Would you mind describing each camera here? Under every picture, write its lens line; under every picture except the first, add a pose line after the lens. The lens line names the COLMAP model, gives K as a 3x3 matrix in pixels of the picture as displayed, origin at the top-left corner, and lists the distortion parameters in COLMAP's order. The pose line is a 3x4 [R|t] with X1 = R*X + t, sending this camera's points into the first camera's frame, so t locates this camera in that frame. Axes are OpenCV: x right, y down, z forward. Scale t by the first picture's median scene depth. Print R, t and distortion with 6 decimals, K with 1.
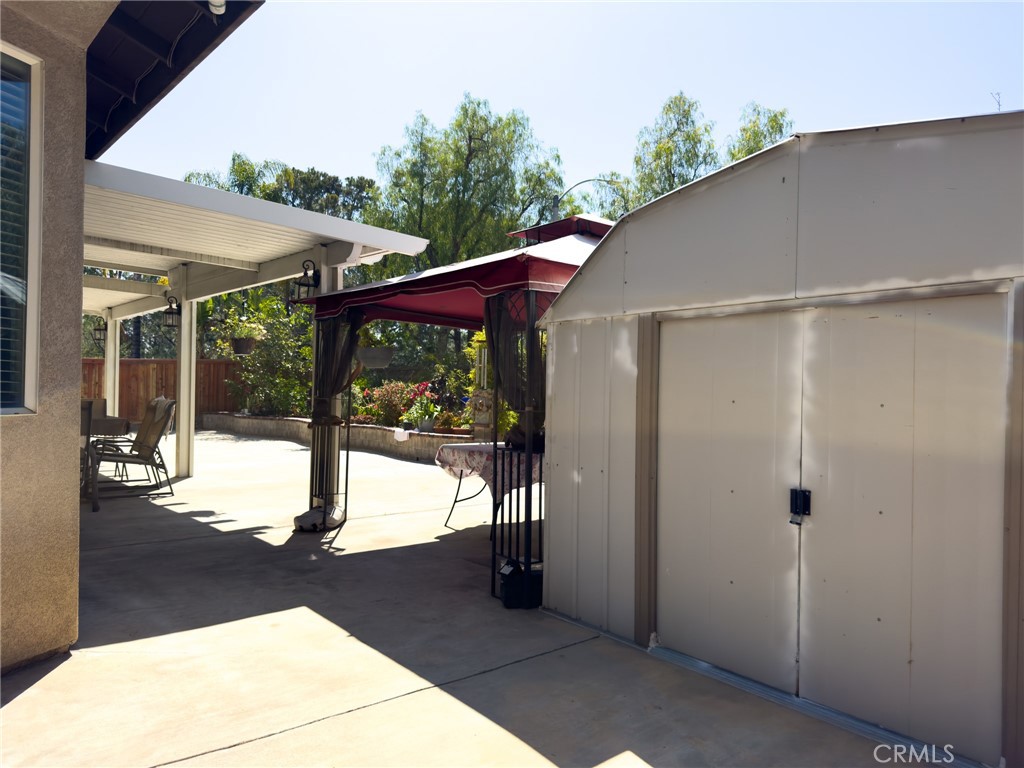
lens RADIAL K [[707.7, 0, 512.0], [0, 707.7, 384.0], [0, 0, 1]] dist [0.122176, -0.159954]
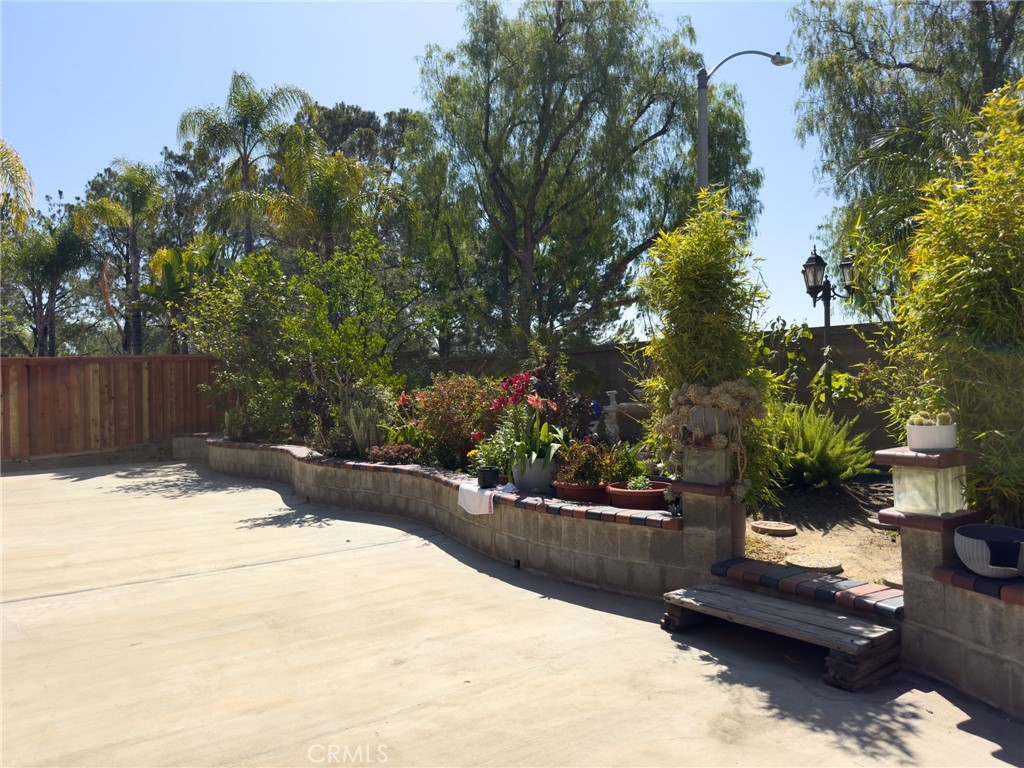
lens RADIAL K [[707.7, 0, 512.0], [0, 707.7, 384.0], [0, 0, 1]] dist [0.122176, -0.159954]
pose [[0.995689, -0.033037, -0.086669, -0.081279], [0.033295, 0.999444, 0.001530, 0.002996], [0.086570, -0.004409, 0.996236, 0.498835]]
